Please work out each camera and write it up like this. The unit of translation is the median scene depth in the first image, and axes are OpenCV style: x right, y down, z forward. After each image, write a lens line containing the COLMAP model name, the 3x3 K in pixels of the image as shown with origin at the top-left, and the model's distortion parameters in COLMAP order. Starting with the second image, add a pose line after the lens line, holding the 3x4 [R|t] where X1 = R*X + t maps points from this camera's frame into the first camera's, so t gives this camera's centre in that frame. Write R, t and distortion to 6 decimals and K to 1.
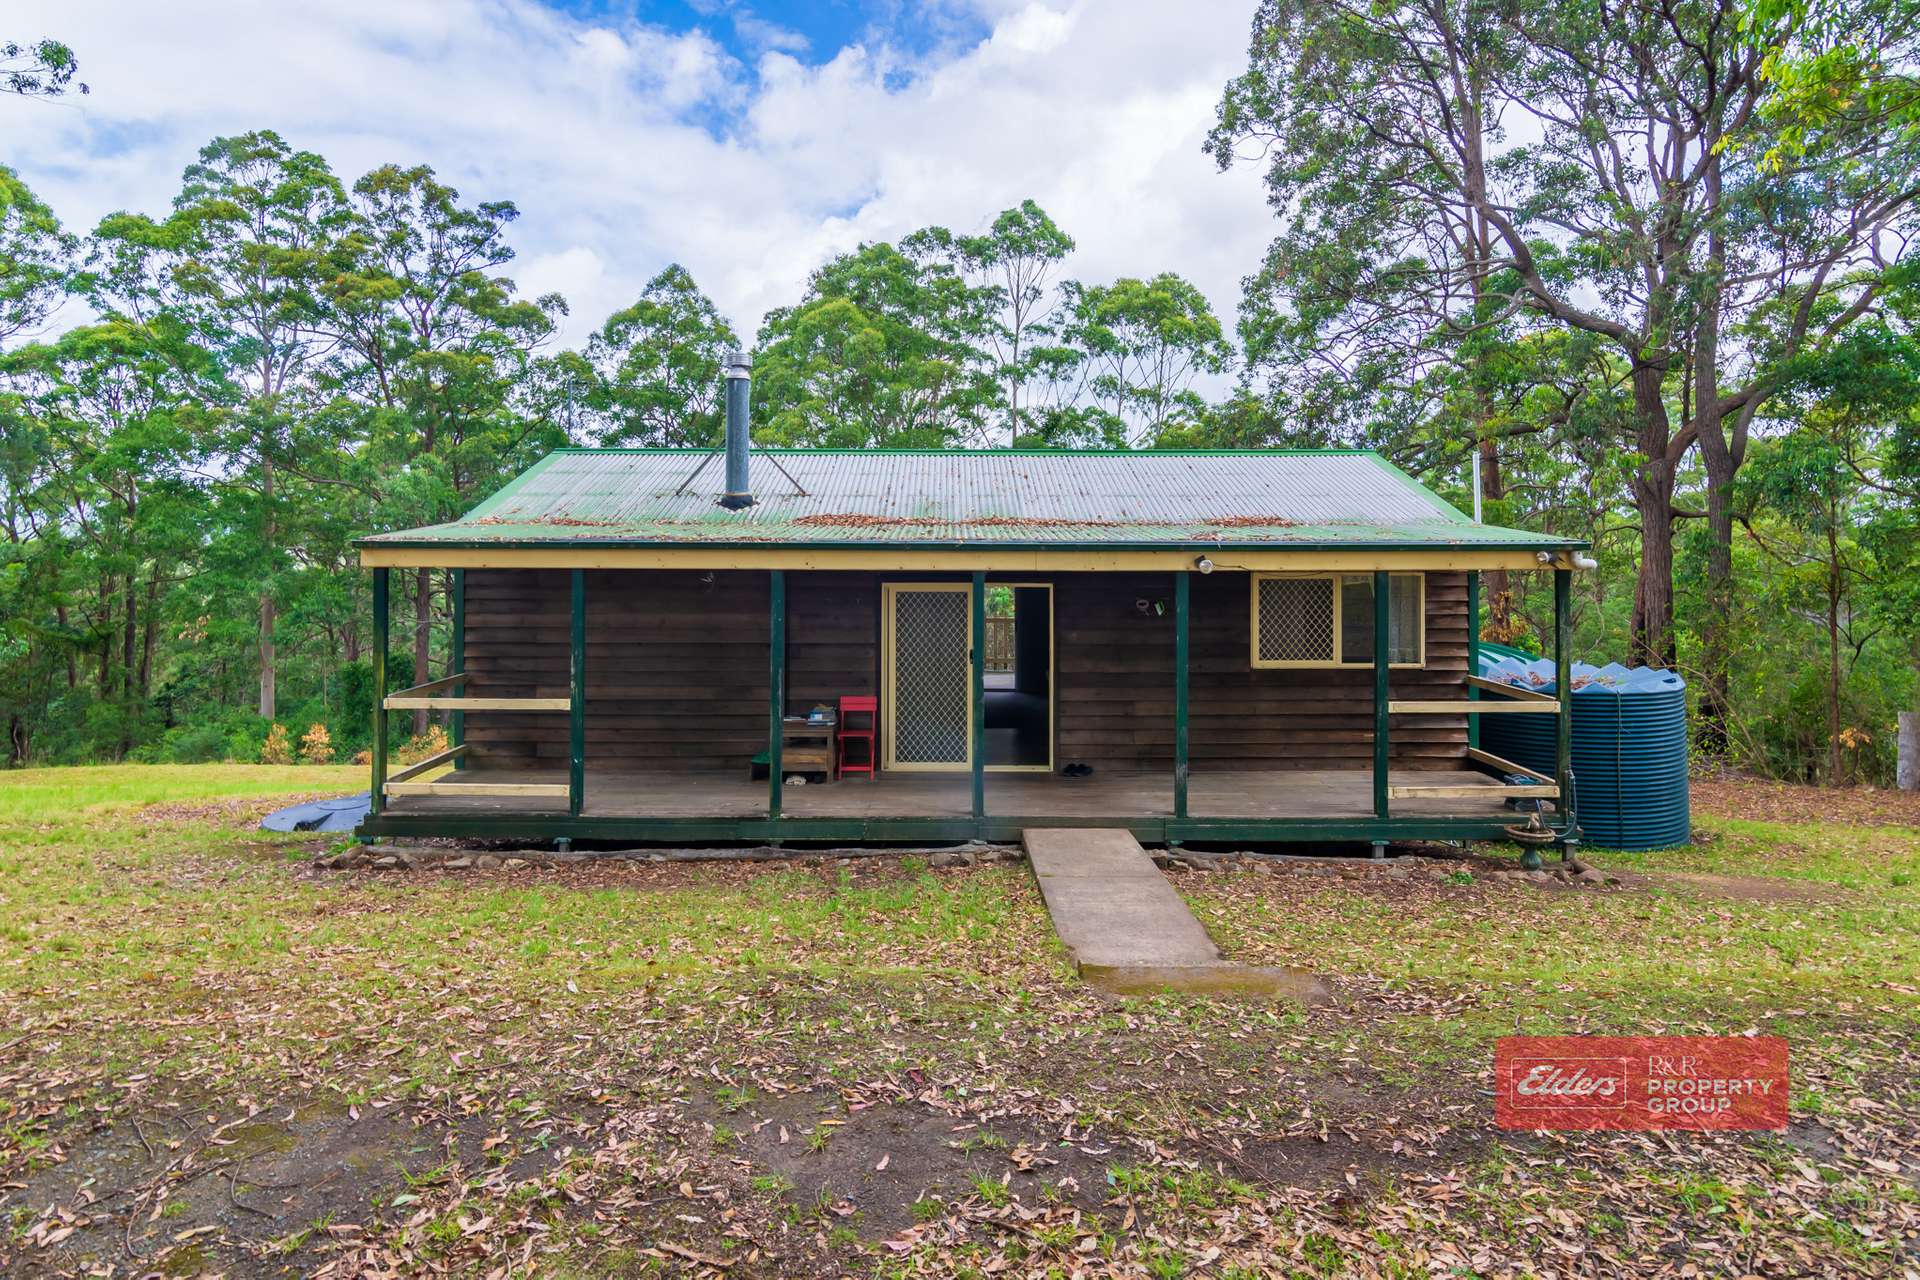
lens RADIAL K [[993.3, 0, 961.4], [0, 993.3, 525.4], [0, 0, 1]] dist [0.000089, -0.000078]
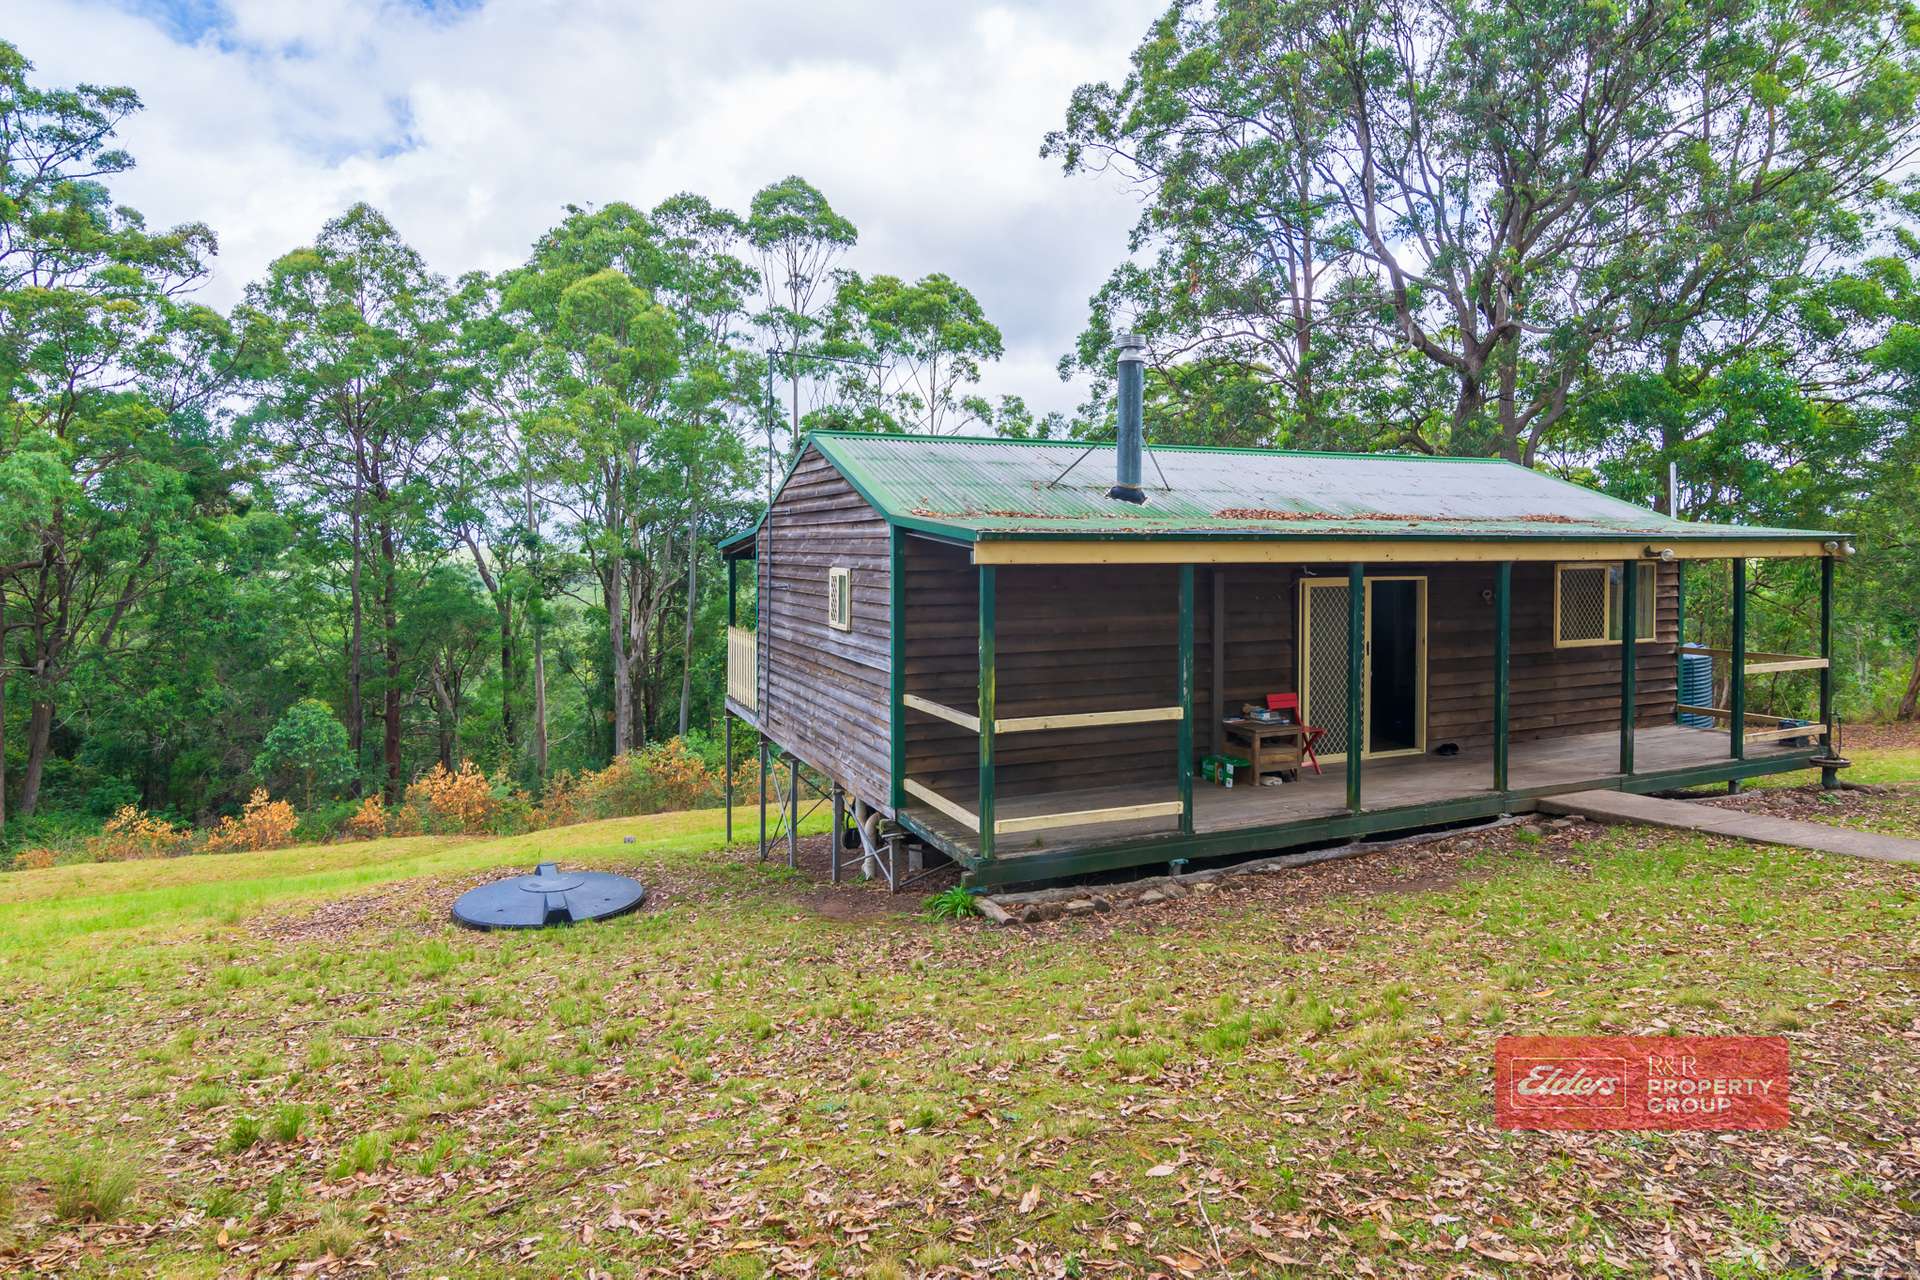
lens RADIAL K [[1070.9, 0, 958.4], [0, 1070.9, 586.6], [0, 0, 1]] dist [-0.021493, 0.000876]
pose [[0.914675, -0.019288, 0.403730, -0.220910], [0.002916, 0.999150, 0.041127, 0.005922], [-0.404180, -0.036440, 0.913954, 0.046223]]
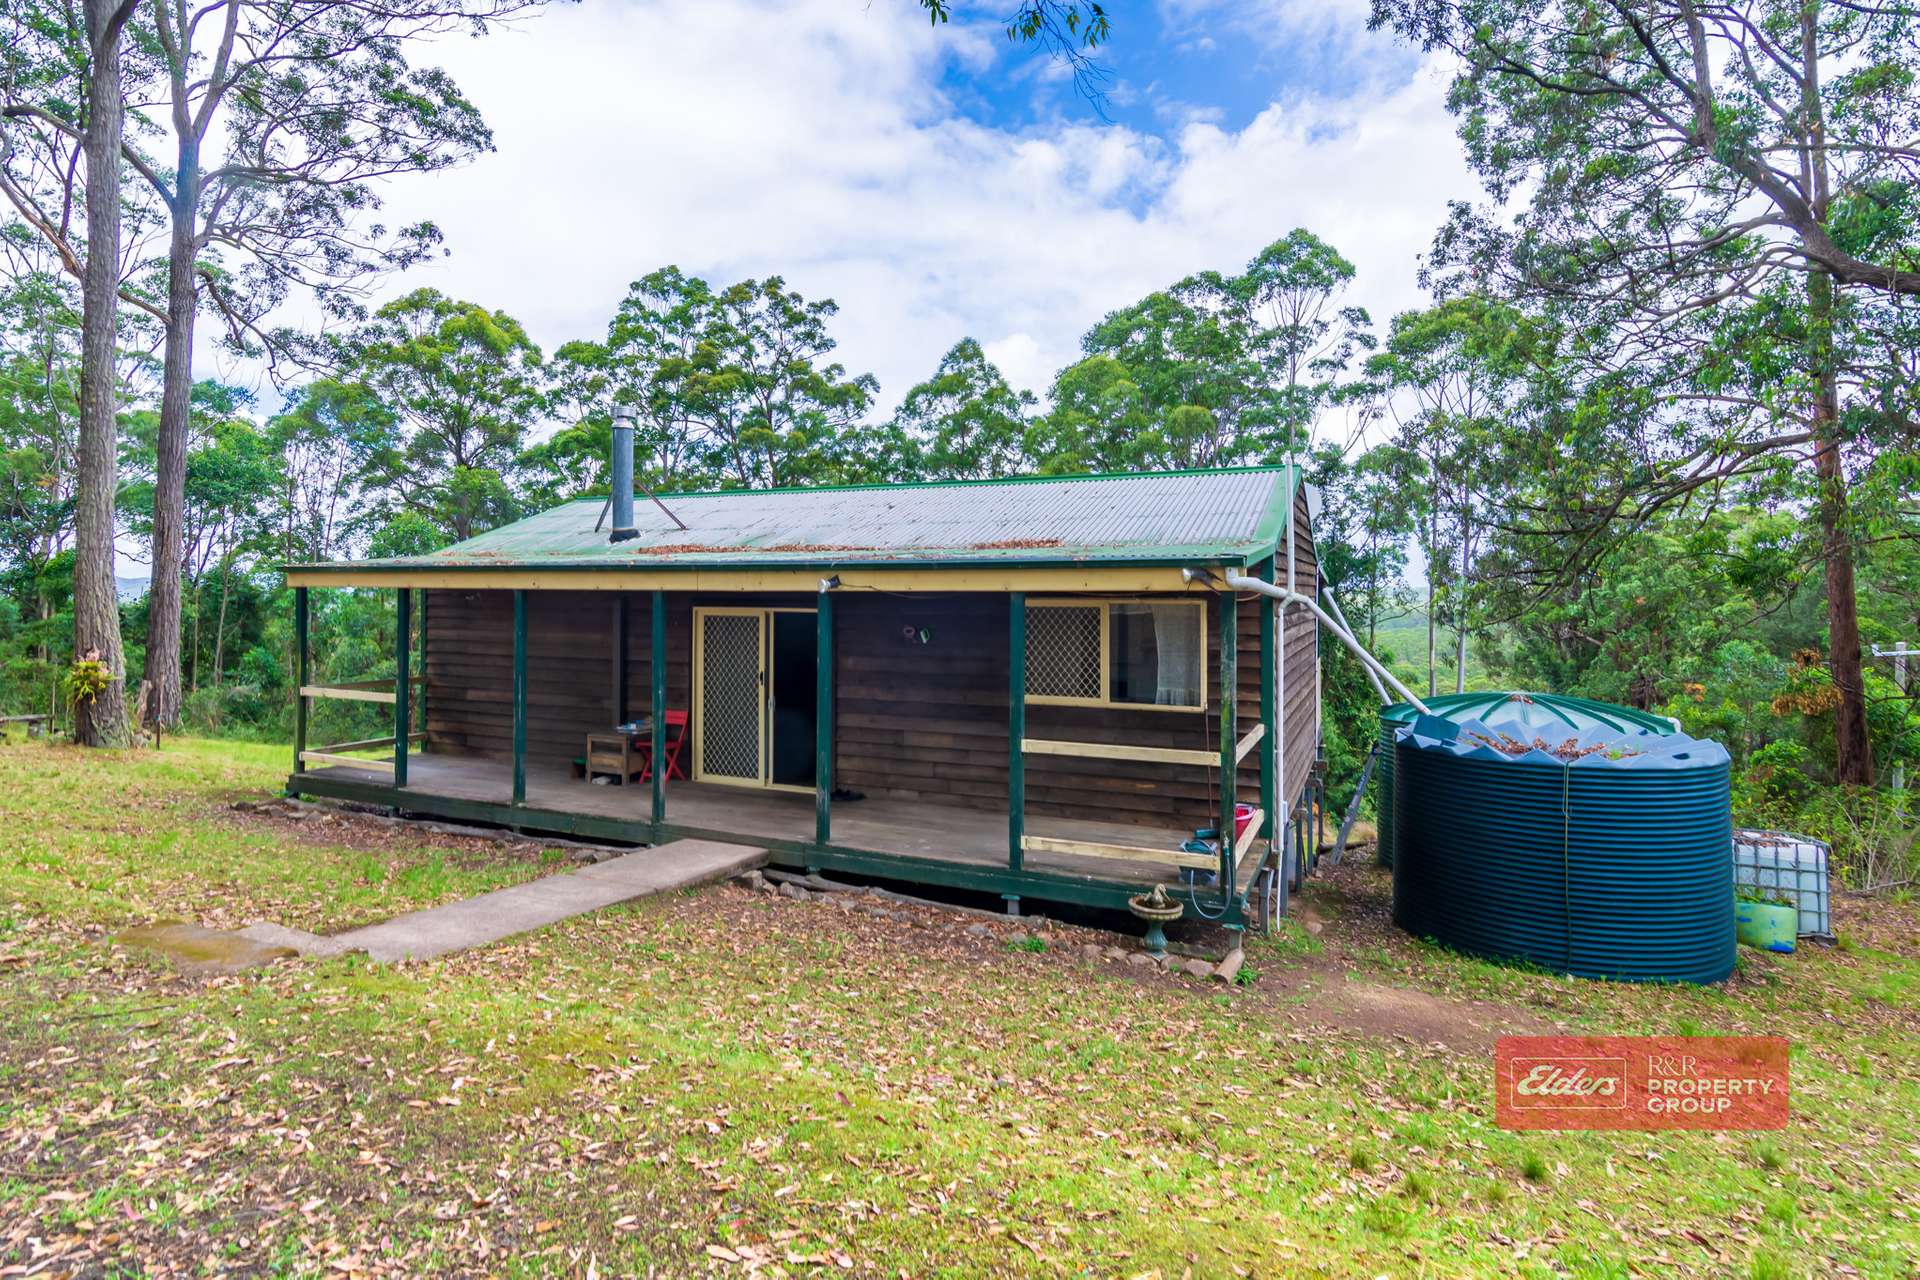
lens RADIAL K [[955.5, 0, 990.7], [0, 955.5, 577.7], [0, 0, 1]] dist [0.001111, 0.000284]
pose [[0.913826, -0.004938, -0.406076, 0.173104], [0.003290, 0.999983, -0.004756, 0.008714], [0.406093, 0.003010, 0.913827, 0.048855]]
